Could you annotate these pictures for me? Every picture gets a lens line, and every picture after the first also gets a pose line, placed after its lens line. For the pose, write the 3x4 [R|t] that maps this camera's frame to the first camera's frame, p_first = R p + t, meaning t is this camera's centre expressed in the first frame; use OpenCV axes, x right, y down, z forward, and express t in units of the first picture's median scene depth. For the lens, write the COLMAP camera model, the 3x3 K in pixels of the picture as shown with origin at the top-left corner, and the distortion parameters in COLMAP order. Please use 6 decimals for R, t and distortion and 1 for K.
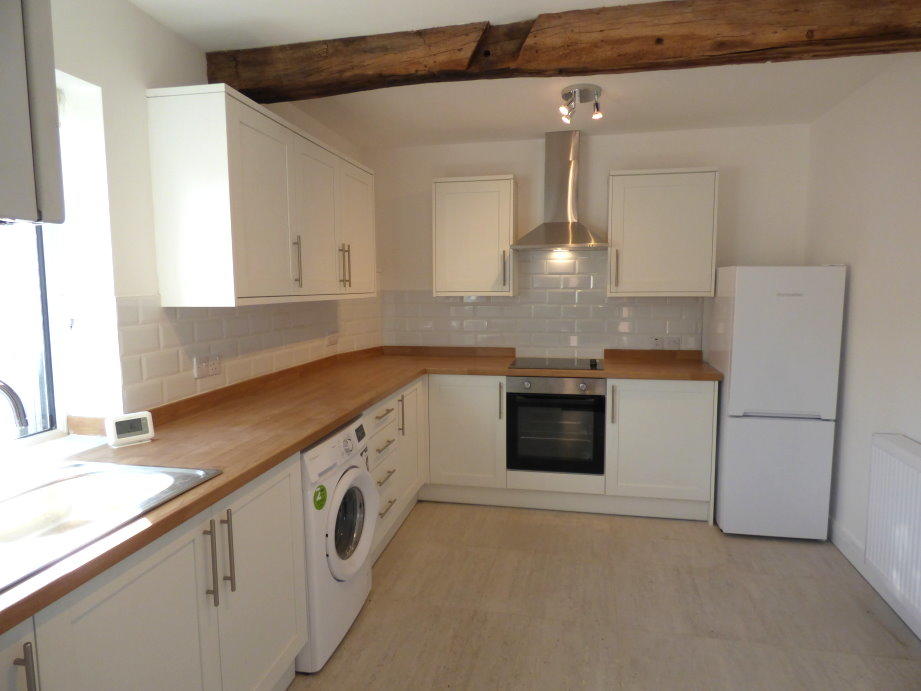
lens RADIAL K [[590.1, 0, 460.5], [0, 590.1, 345.5], [0, 0, 1]] dist [0.001779, 0.000612]
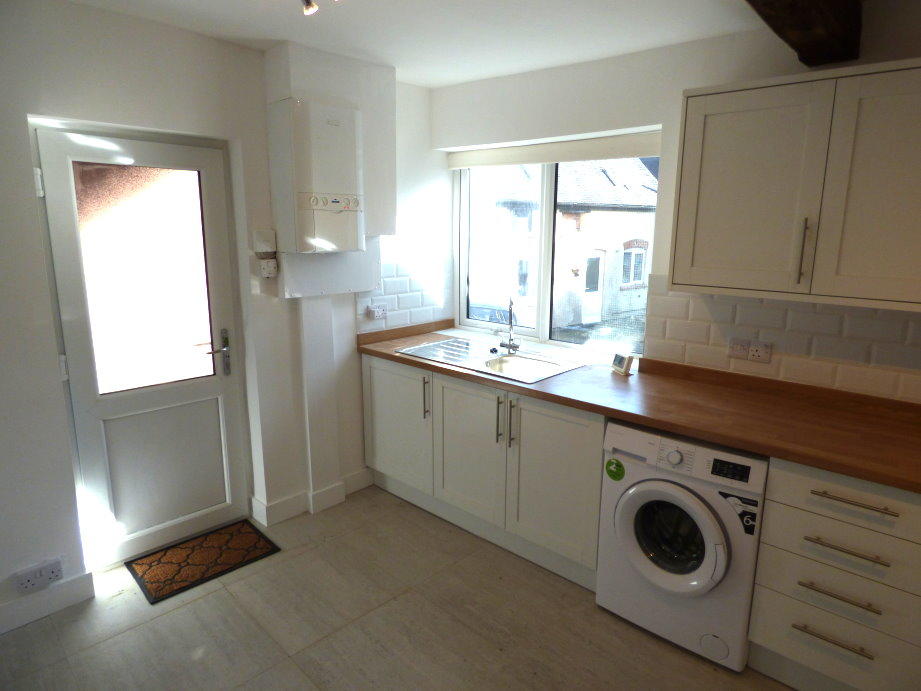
lens RADIAL K [[590.1, 0, 460.5], [0, 590.1, 345.5], [0, 0, 1]] dist [0.001779, 0.000612]
pose [[-0.543743, 0.178305, -0.820092, 0.707564], [-0.083720, 0.960772, 0.264400, -0.210168], [0.835065, 0.212424, -0.507486, 1.147922]]
